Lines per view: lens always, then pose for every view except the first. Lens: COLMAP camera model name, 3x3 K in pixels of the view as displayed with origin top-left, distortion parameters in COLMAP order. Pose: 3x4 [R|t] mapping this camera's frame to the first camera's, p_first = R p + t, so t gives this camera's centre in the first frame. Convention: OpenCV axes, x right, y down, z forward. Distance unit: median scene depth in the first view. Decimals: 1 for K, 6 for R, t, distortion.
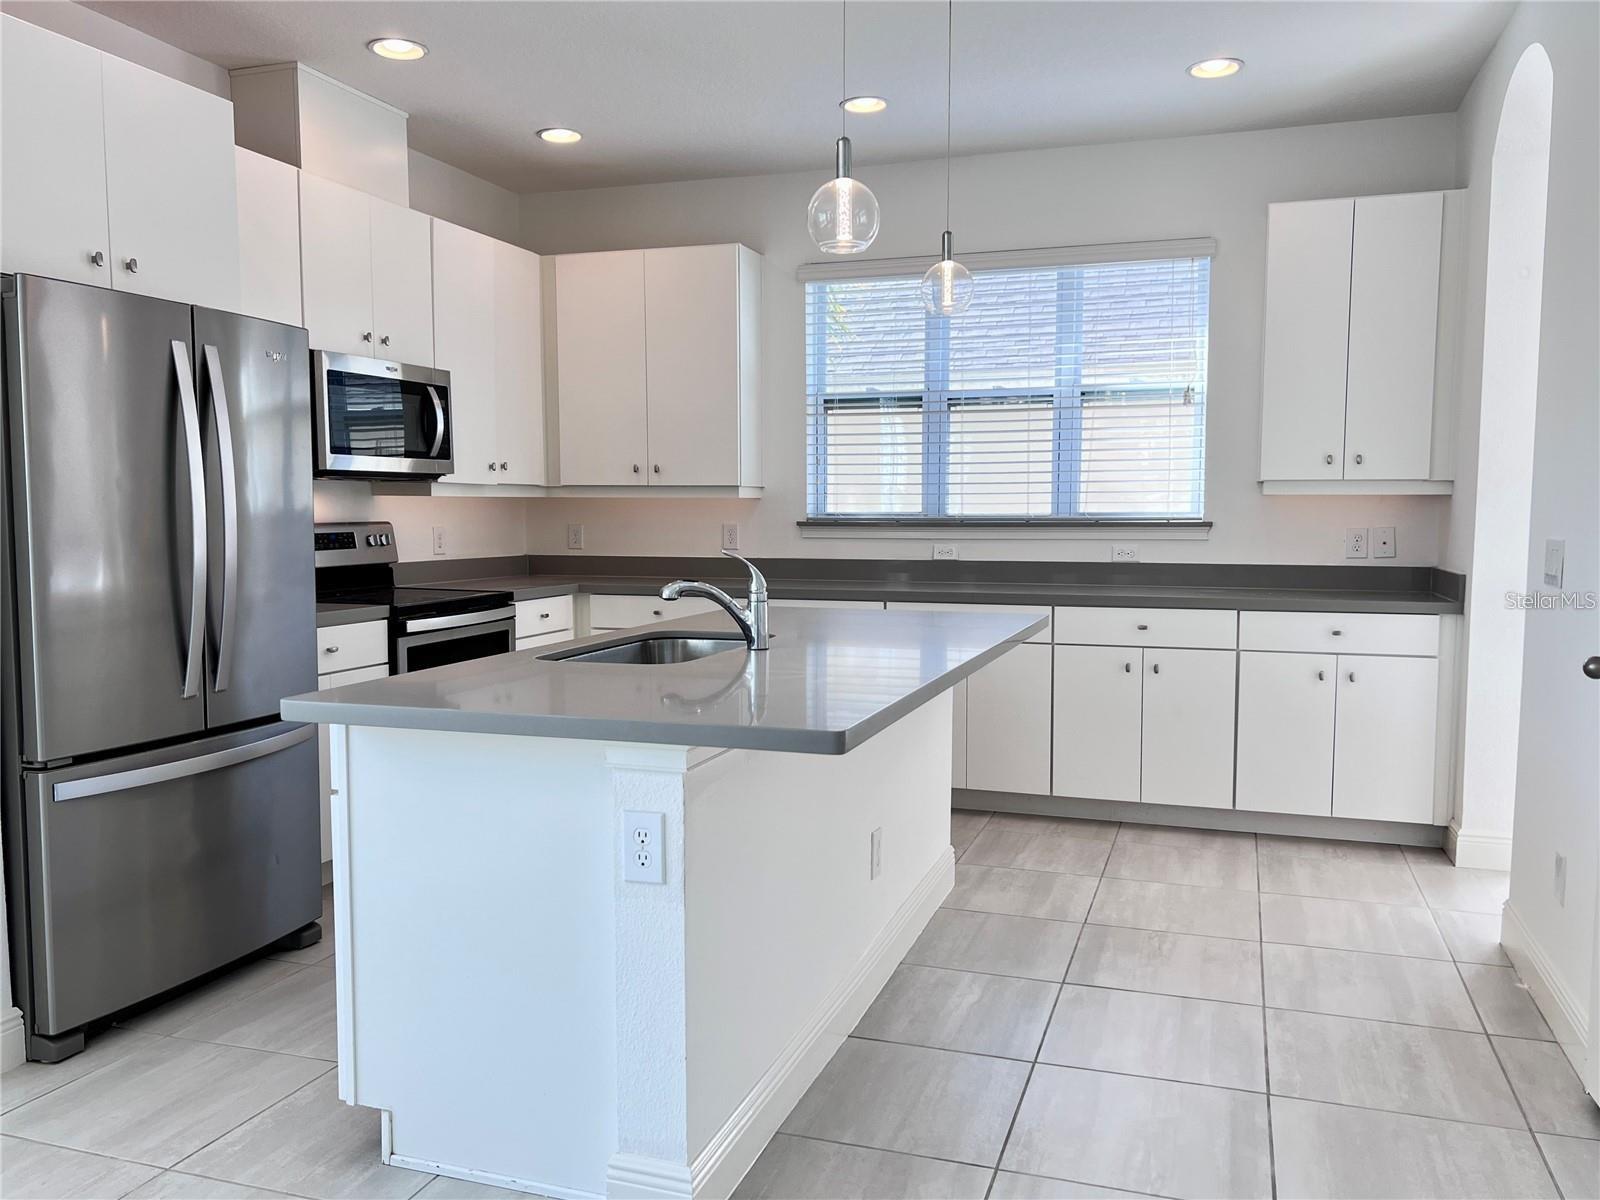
lens RADIAL K [[1231.1, 0, 801.3], [0, 1231.1, 597.5], [0, 0, 1]] dist [0.011588, -0.022932]
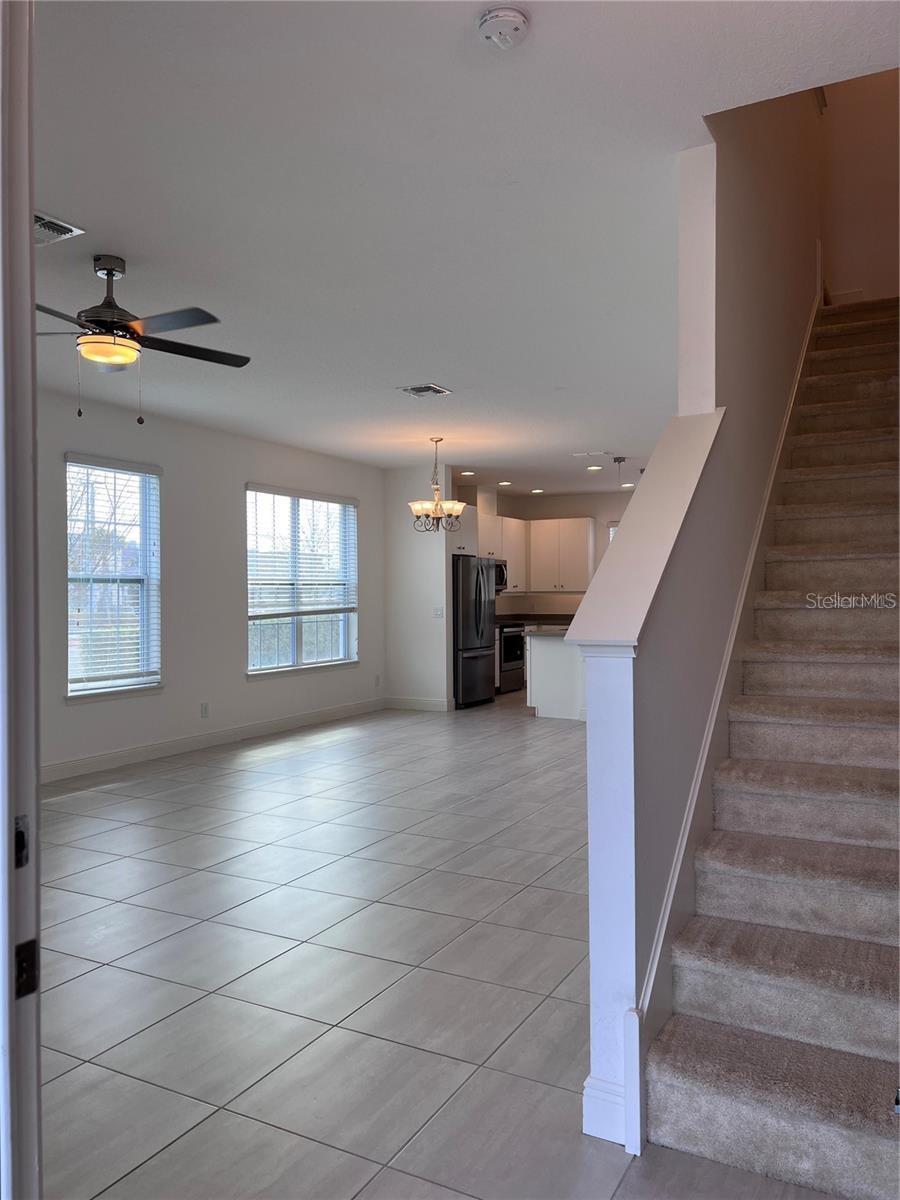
lens RADIAL K [[923.3, 0, 448.9], [0, 923.3, 598.9], [0, 0, 1]] dist [0.011588, -0.022932]
pose [[0.987446, -0.001161, -0.157951, -0.030363], [-0.009901, 0.997551, -0.069232, 0.099832], [0.157645, 0.069927, 0.985017, -1.455005]]
